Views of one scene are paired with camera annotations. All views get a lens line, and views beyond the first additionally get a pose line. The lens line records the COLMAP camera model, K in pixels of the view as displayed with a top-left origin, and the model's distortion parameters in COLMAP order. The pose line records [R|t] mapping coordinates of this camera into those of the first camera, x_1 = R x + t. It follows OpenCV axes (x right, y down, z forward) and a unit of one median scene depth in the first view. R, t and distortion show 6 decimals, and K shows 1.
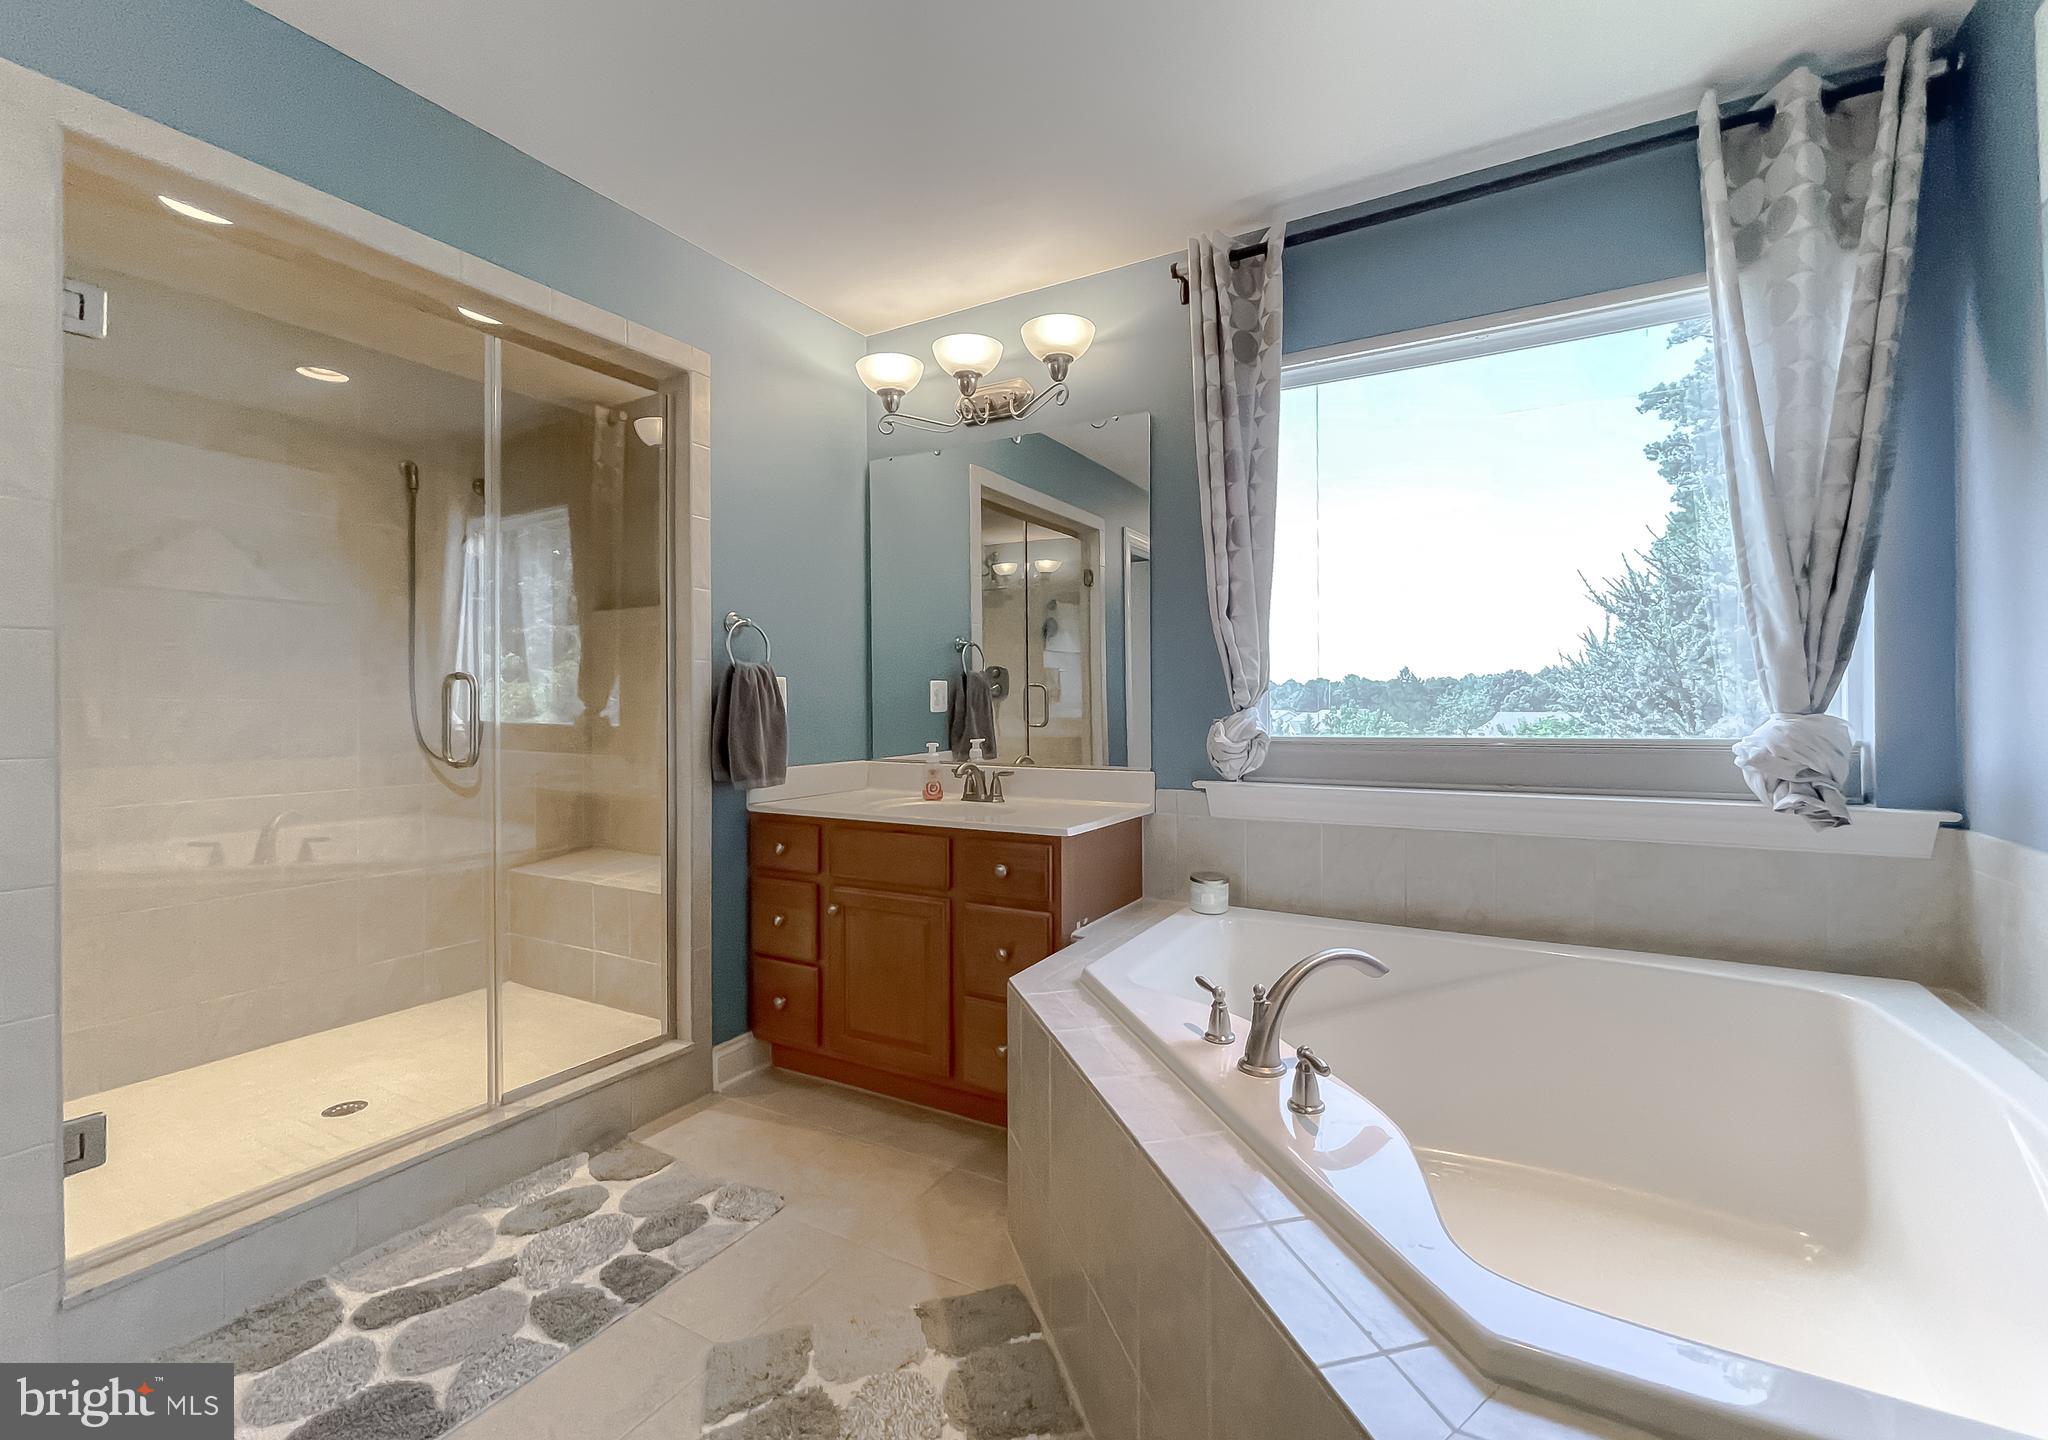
lens RADIAL K [[867.2, 0, 1032.0], [0, 867.2, 705.0], [0, 0, 1]] dist [-0.010966, 0.007526]
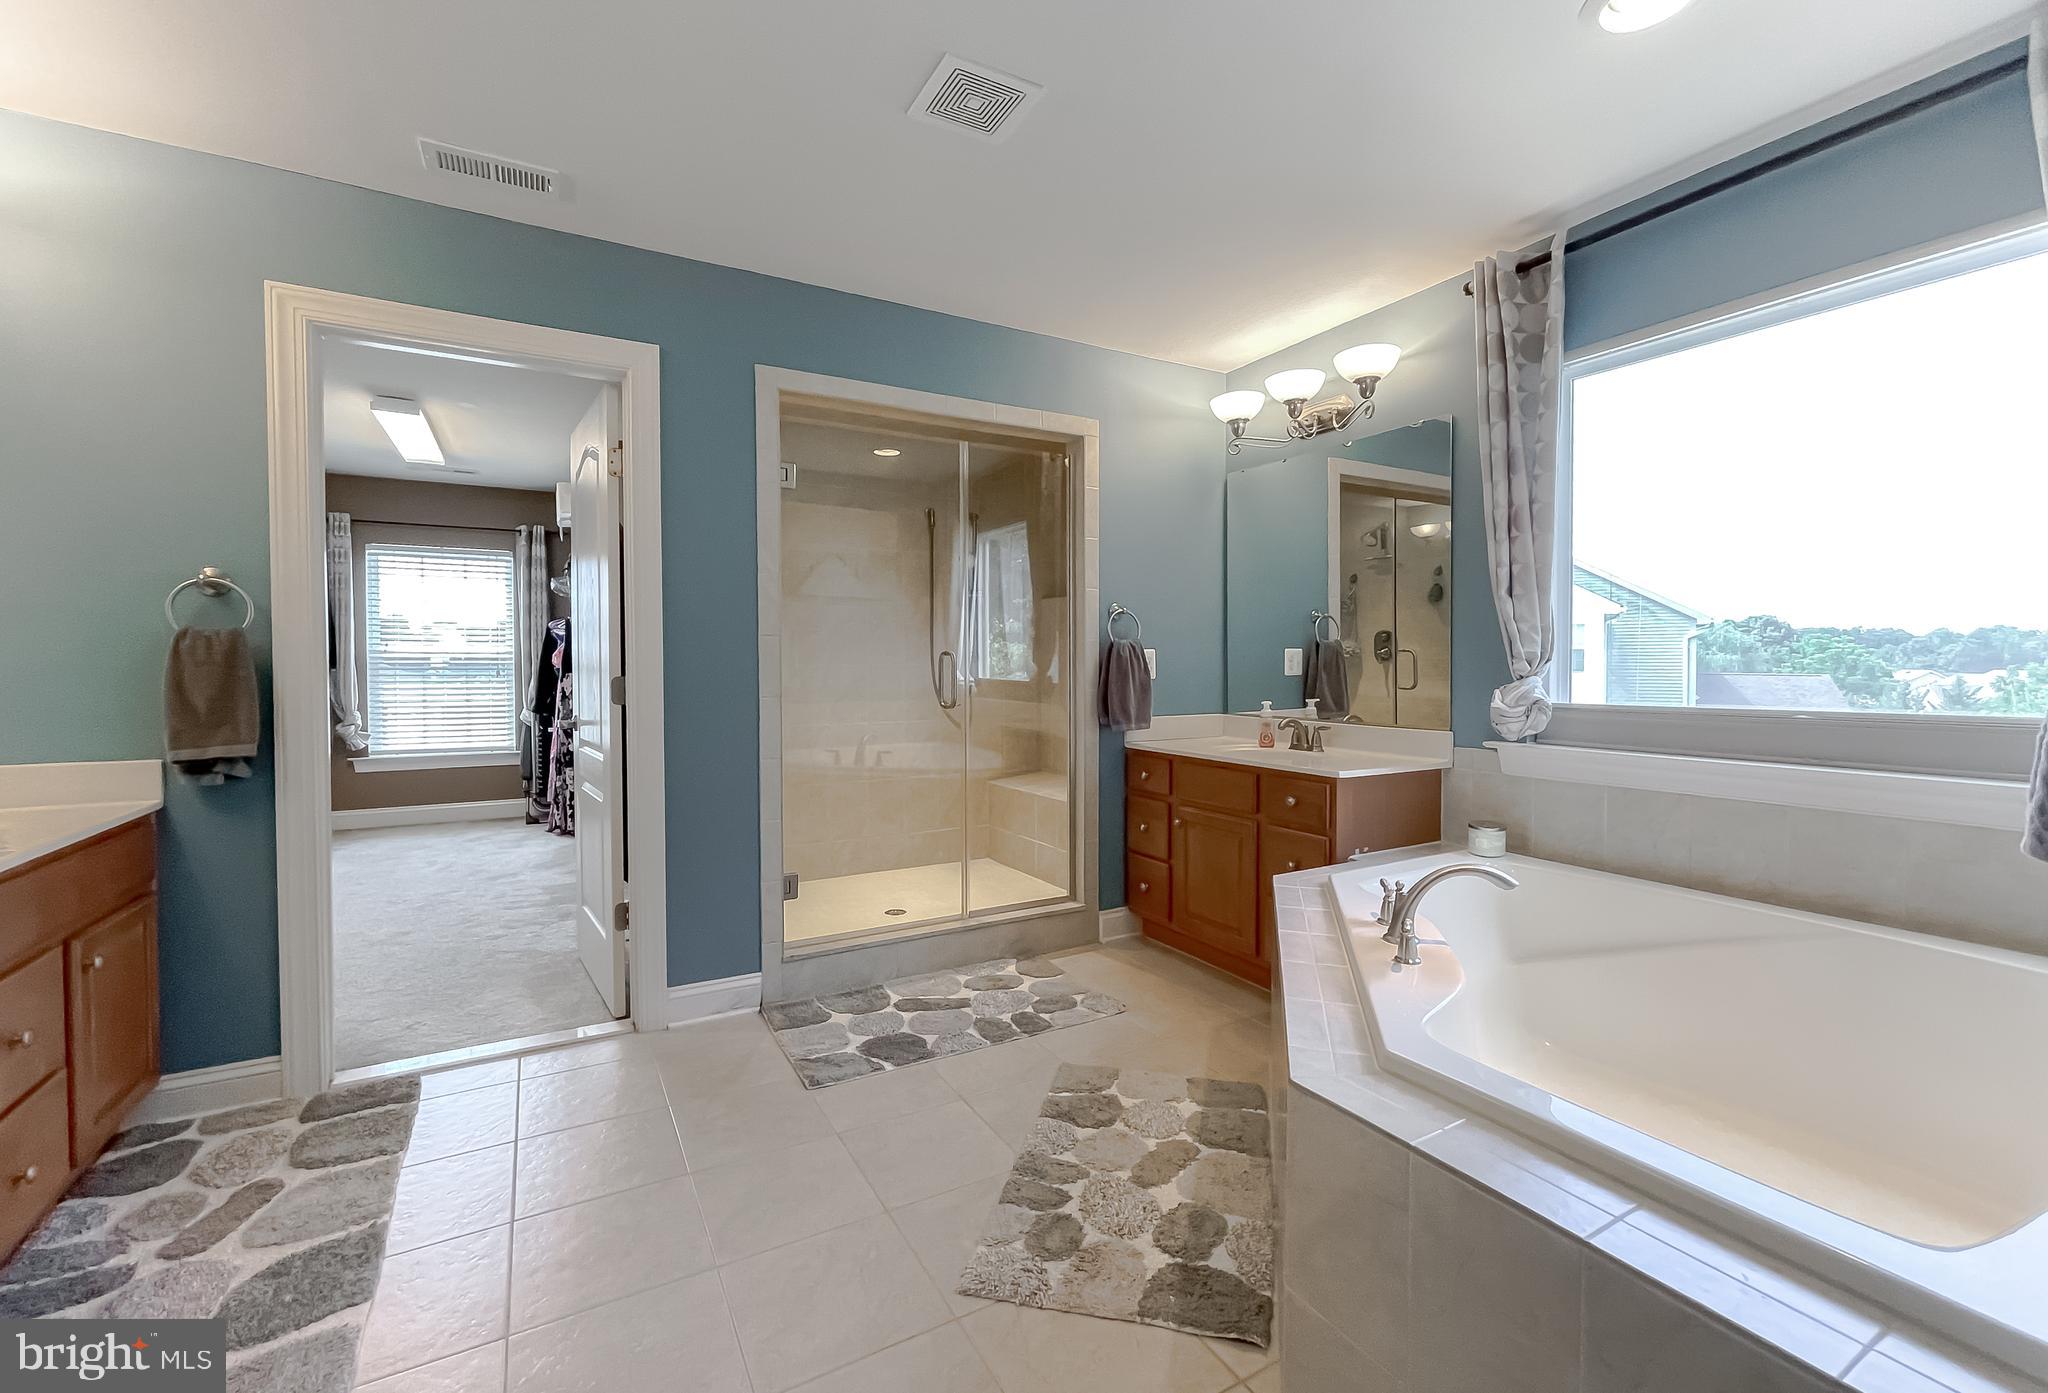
lens RADIAL K [[857.0, 0, 1023.8], [0, 857.0, 684.0], [0, 0, 1]] dist [0.001134, 0.000251]
pose [[0.857301, 0.014699, -0.514606, 0.255887], [-0.000928, 0.999635, 0.027006, -0.016431], [0.514815, -0.022675, 0.857001, -0.273713]]
